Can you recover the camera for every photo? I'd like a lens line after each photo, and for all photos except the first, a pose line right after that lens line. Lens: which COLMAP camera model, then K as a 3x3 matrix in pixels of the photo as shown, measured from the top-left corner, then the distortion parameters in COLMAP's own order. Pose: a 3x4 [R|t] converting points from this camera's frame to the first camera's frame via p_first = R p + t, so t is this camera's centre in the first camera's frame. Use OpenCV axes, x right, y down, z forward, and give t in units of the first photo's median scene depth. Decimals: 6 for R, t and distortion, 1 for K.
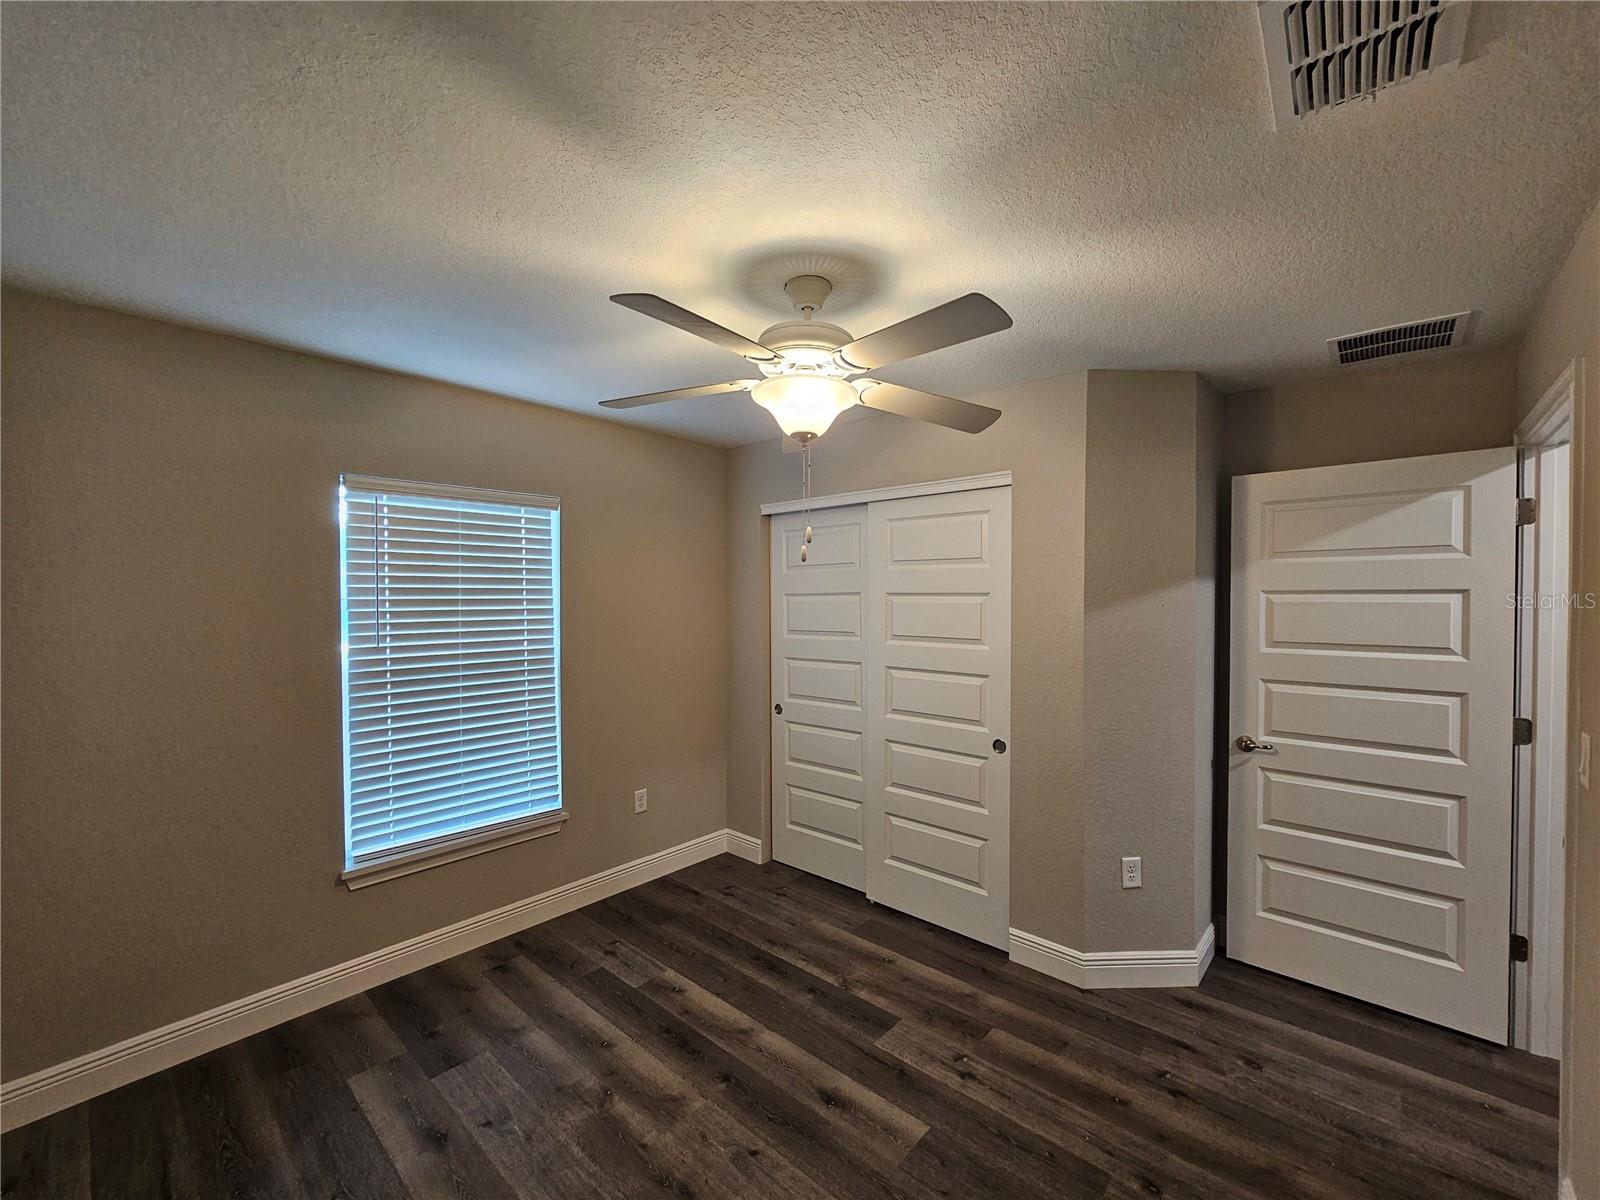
lens RADIAL K [[655.8, 0, 796.9], [0, 655.8, 600.5], [0, 0, 1]] dist [-0.006725, 0.003031]
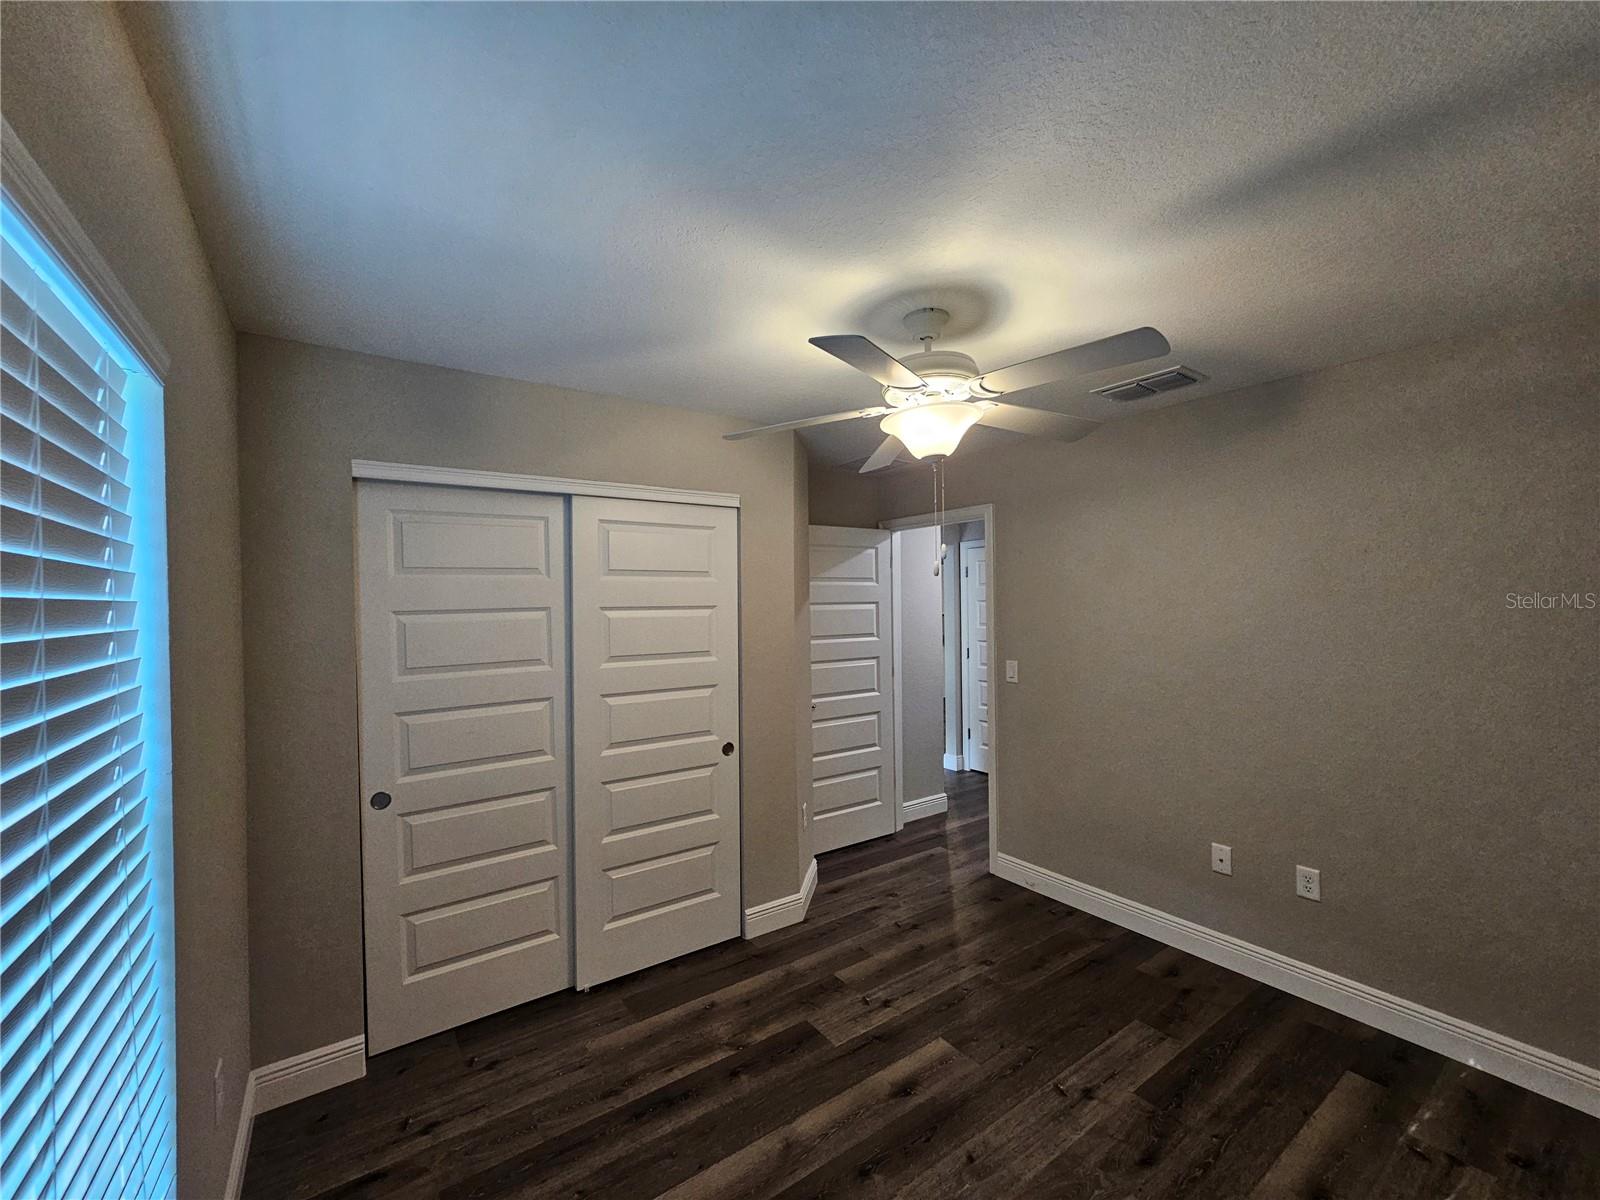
lens RADIAL K [[655.8, 0, 792.2], [0, 655.8, 600.9], [0, 0, 1]] dist [-0.006725, 0.003031]
pose [[0.230439, -0.001705, 0.973085, -0.776727], [0.018520, 0.999825, -0.002634, -0.015979], [-0.972911, 0.018628, 0.230430, 0.710096]]
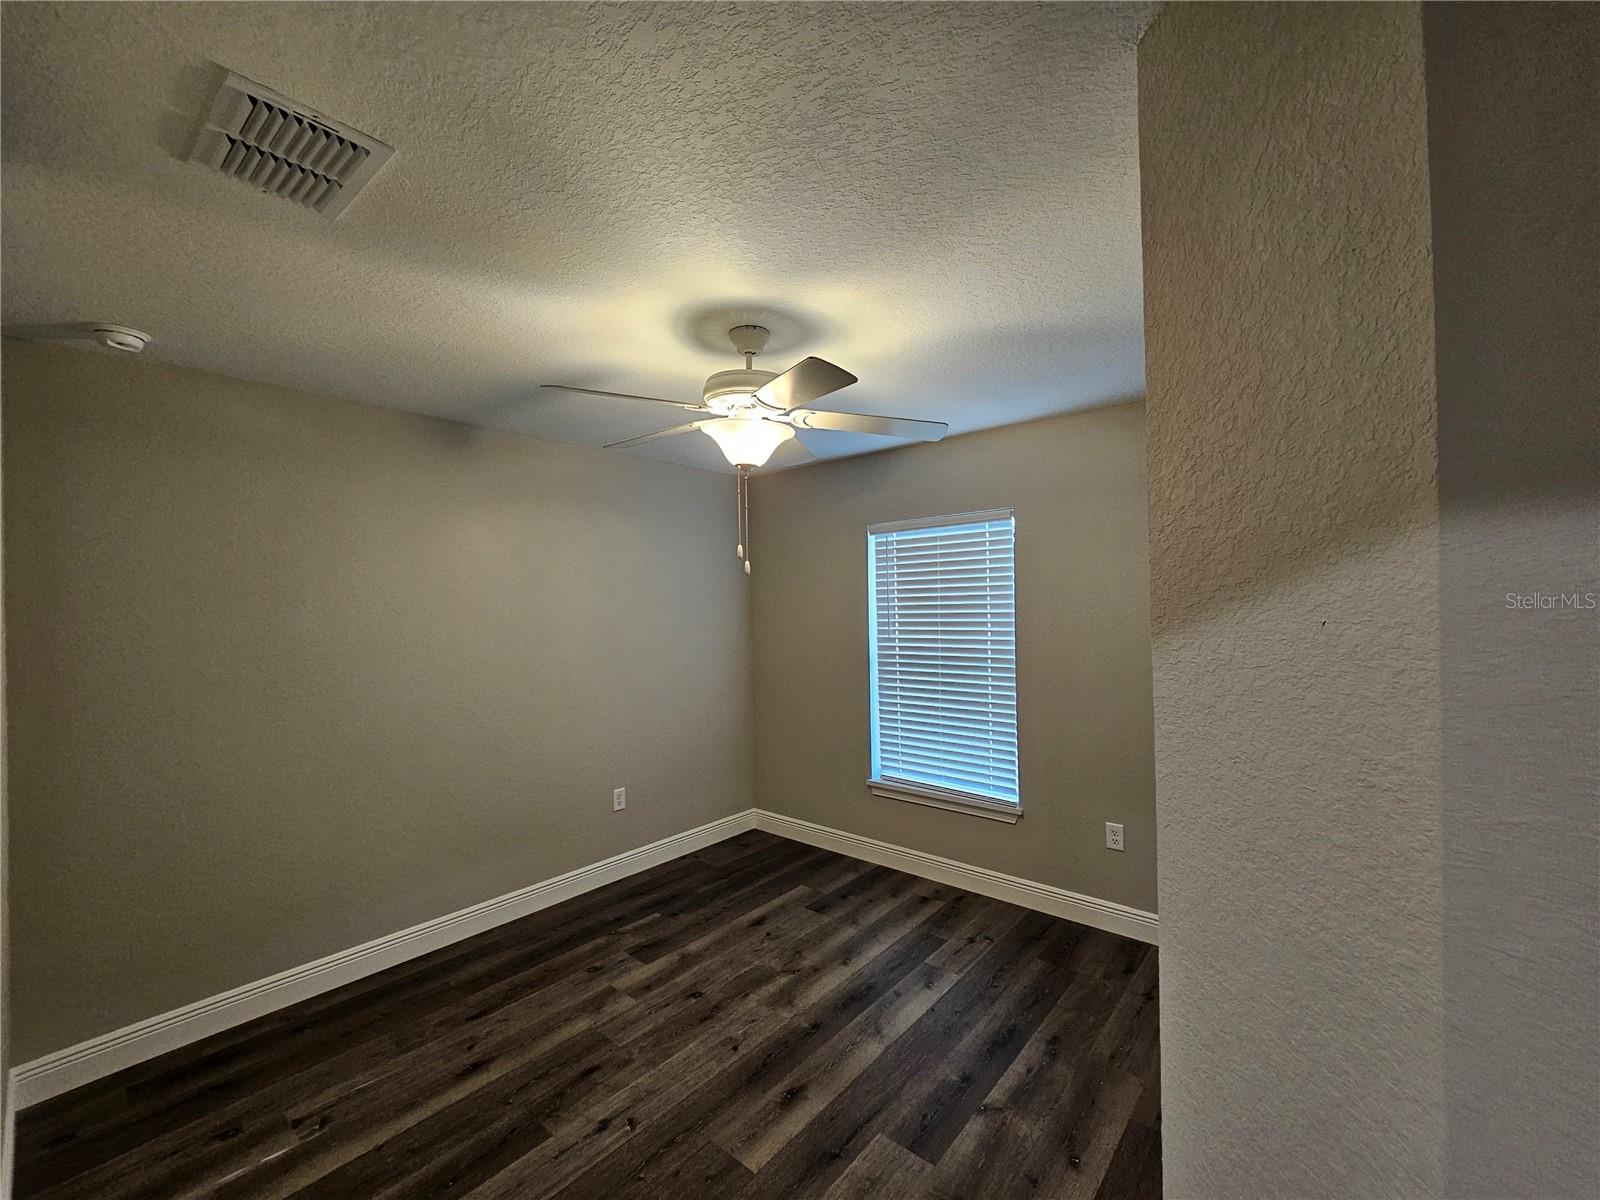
lens RADIAL K [[655.8, 0, 794.7], [0, 655.8, 594.0], [0, 0, 1]] dist [-0.006725, 0.003031]
pose [[0.020019, -0.017797, -0.999641, 0.842616], [0.010950, 0.999785, -0.017580, -0.003312], [0.999740, -0.010594, 0.020209, 0.764811]]
